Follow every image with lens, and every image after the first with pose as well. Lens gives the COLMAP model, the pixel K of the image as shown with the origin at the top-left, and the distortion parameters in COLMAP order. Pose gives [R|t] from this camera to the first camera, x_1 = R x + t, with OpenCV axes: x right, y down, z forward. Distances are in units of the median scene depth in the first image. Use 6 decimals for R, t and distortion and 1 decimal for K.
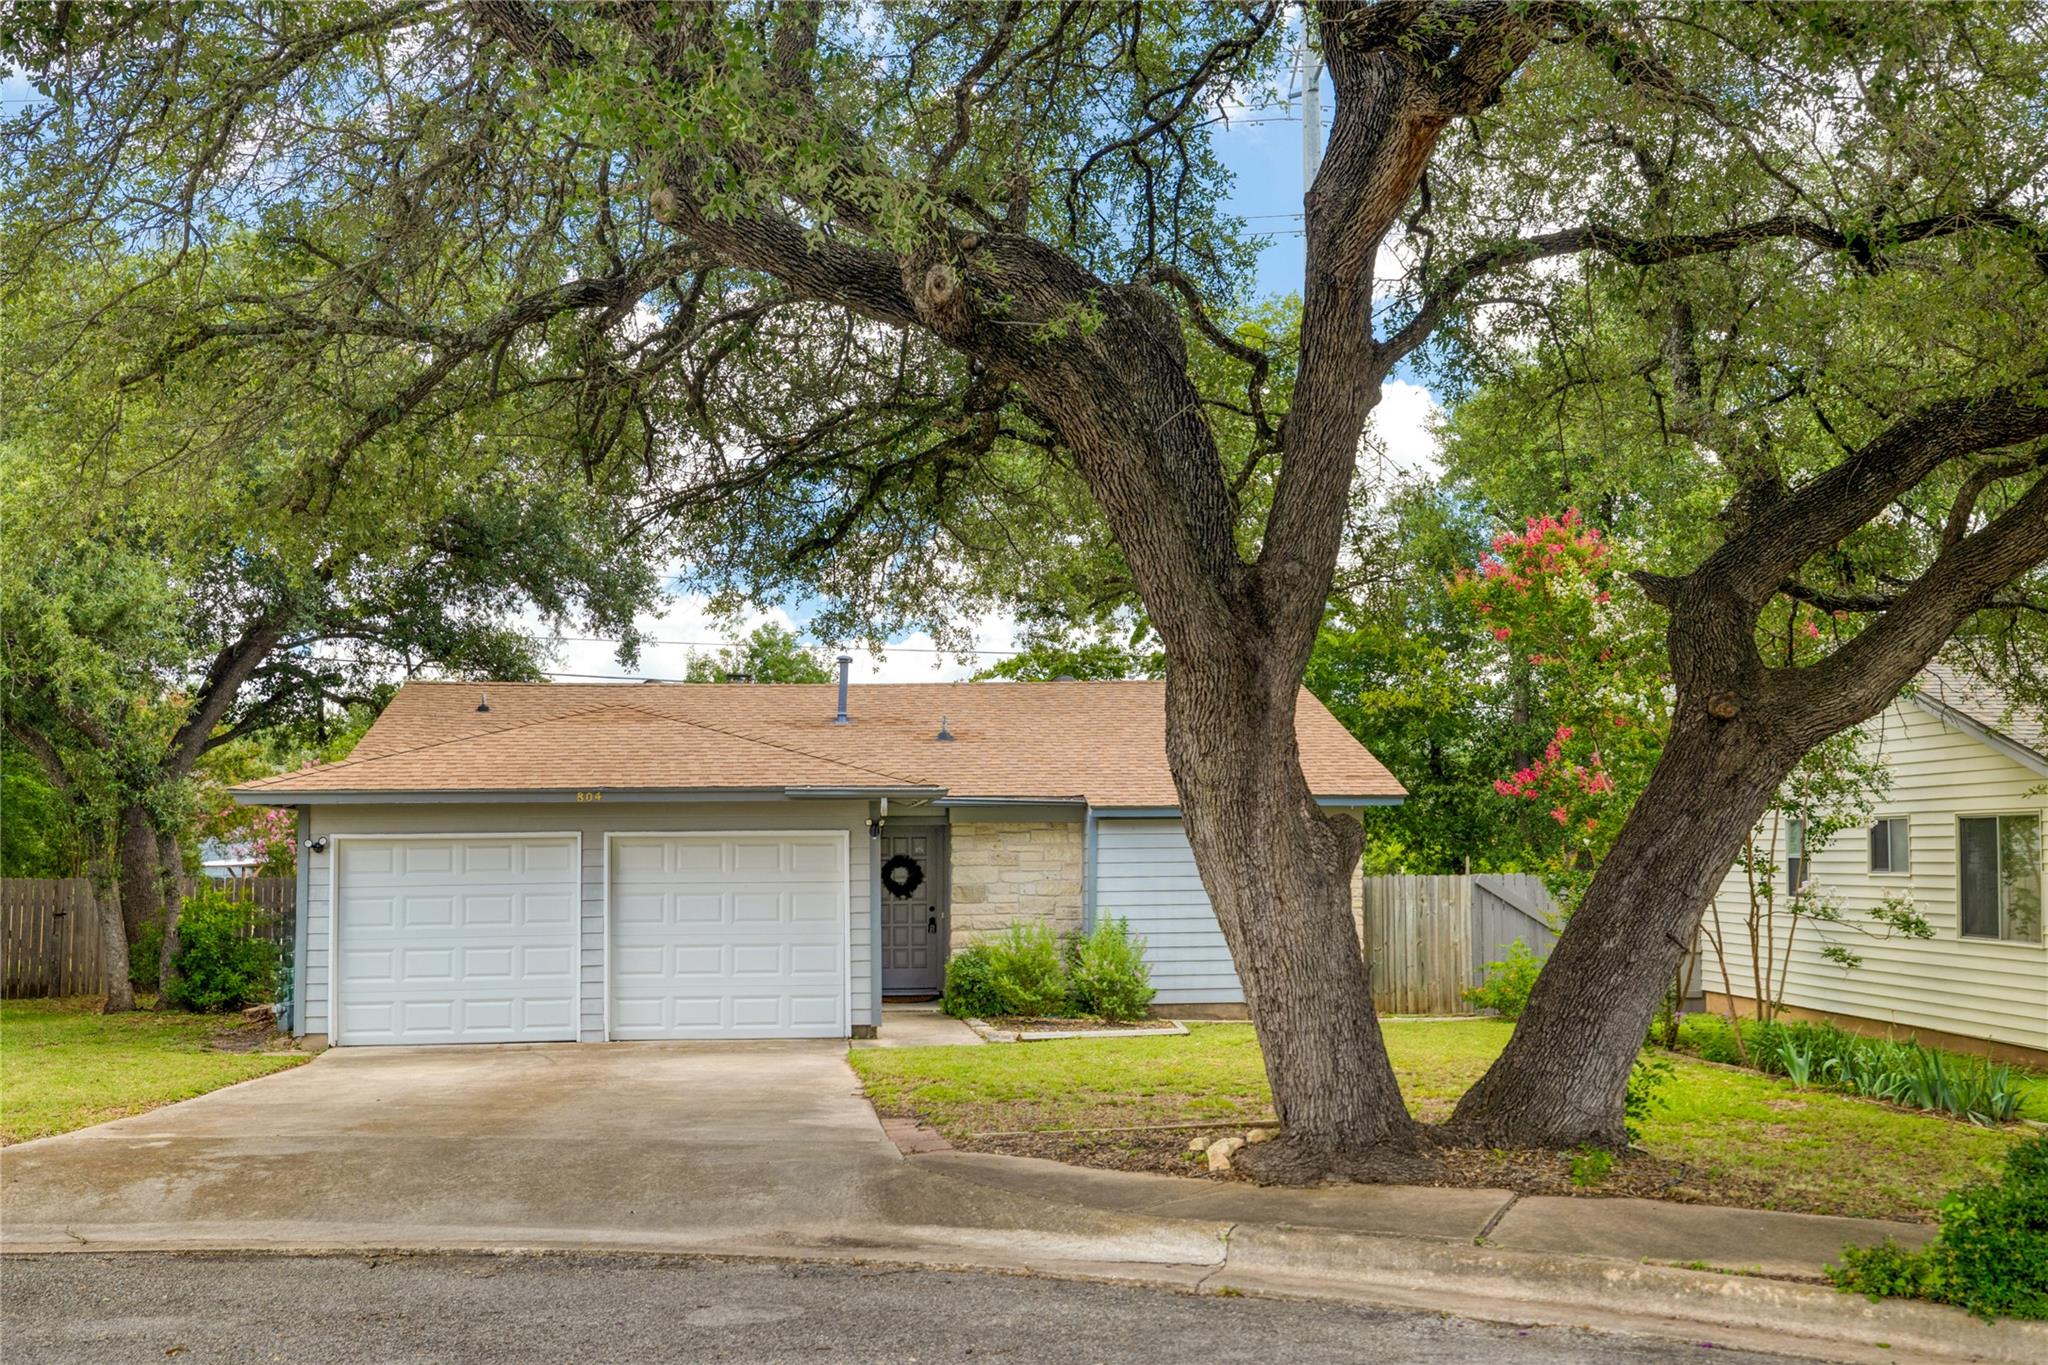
lens RADIAL K [[2104.2, 0, 1024.0], [0, 2104.2, 682.5], [0, 0, 1]] dist [0.018300, -0.003447]
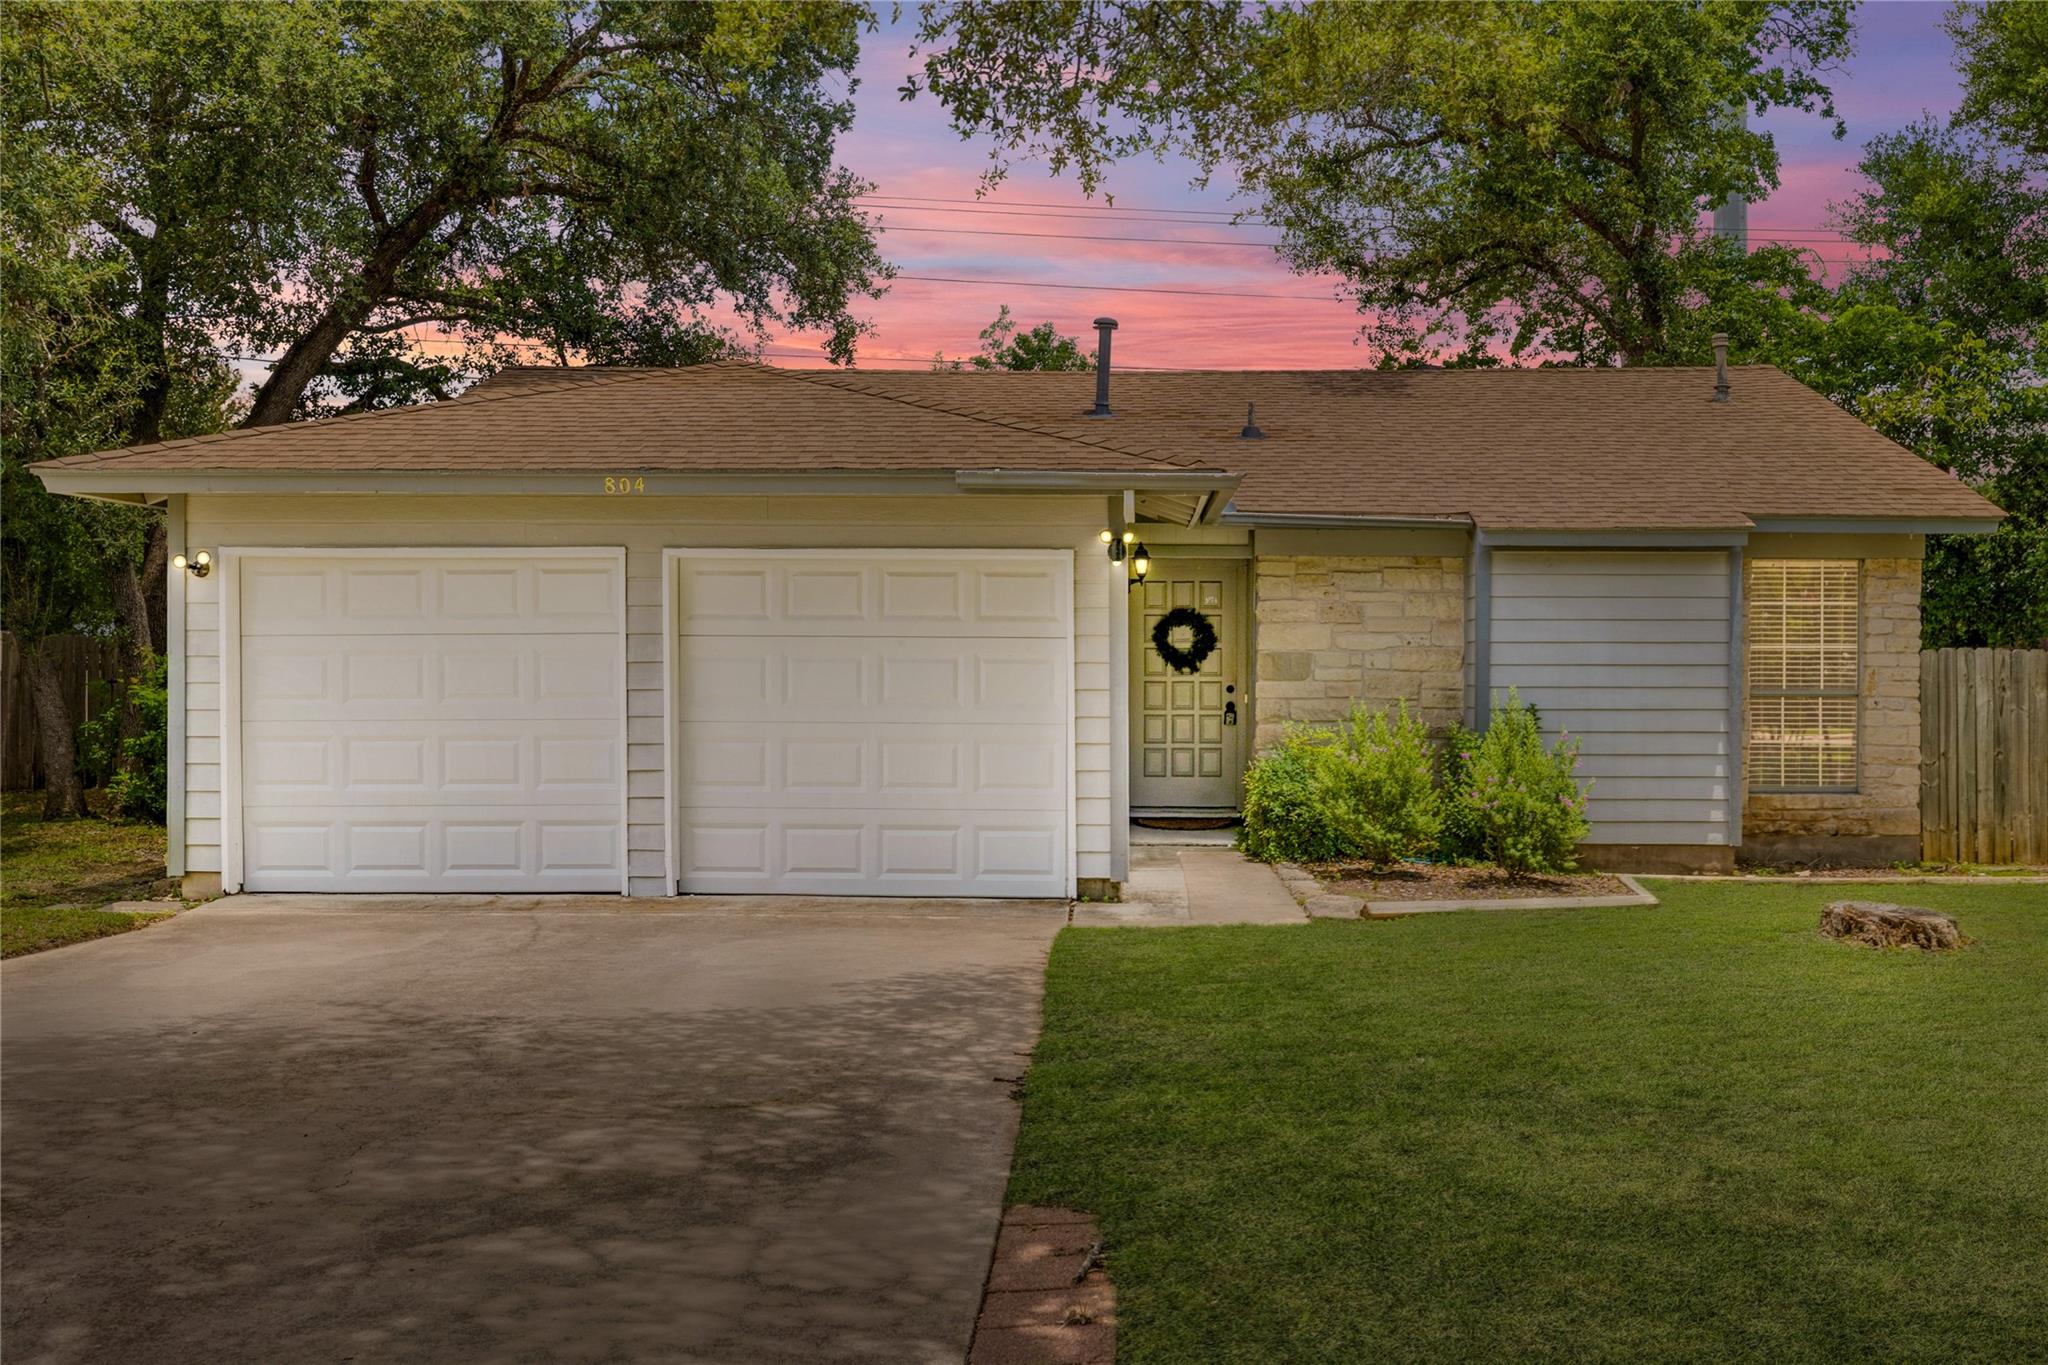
lens RADIAL K [[2098.8, 0, 1026.2], [0, 2098.8, 587.5], [0, 0, 1]] dist [0.053666, 0.002321]
pose [[0.987355, 0.007265, -0.158361, -0.002494], [0.001463, 0.998489, 0.054929, 0.039191], [0.158521, -0.054466, 0.985852, 0.338851]]
